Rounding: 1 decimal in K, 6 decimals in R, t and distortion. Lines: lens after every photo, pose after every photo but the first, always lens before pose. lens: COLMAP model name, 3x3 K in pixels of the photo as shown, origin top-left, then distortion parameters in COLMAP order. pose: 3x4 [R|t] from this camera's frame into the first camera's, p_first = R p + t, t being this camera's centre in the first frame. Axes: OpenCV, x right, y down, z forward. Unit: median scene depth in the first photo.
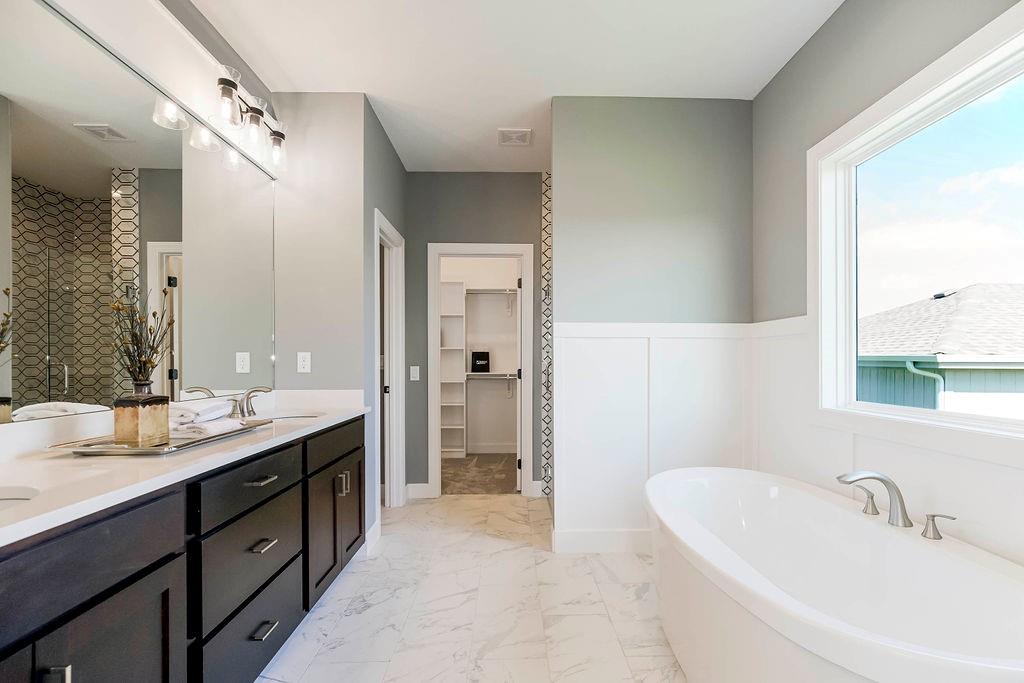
lens RADIAL K [[478.9, 0, 513.3], [0, 478.9, 361.6], [0, 0, 1]] dist [-0.015159, 0.024813]
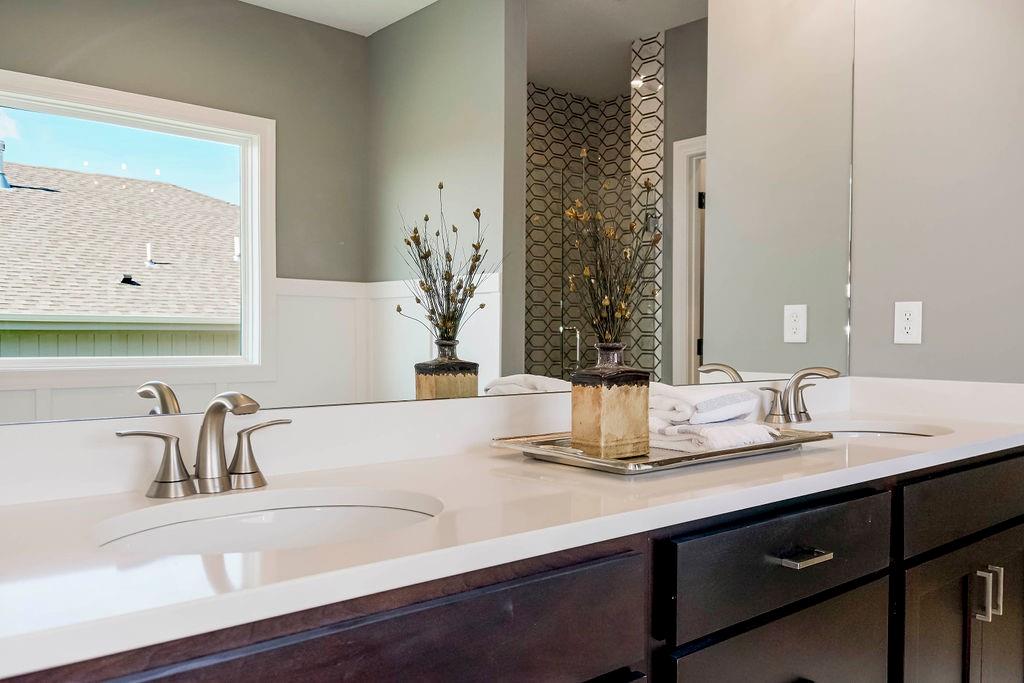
lens RADIAL K [[825.6, 0, 511.2], [0, 825.6, 361.6], [0, 0, 1]] dist [0.008346, -0.006552]
pose [[0.642573, 0.030840, -0.765603, -0.074662], [-0.008695, 0.999419, 0.032961, 0.025419], [0.766175, -0.014522, 0.642468, 0.216795]]
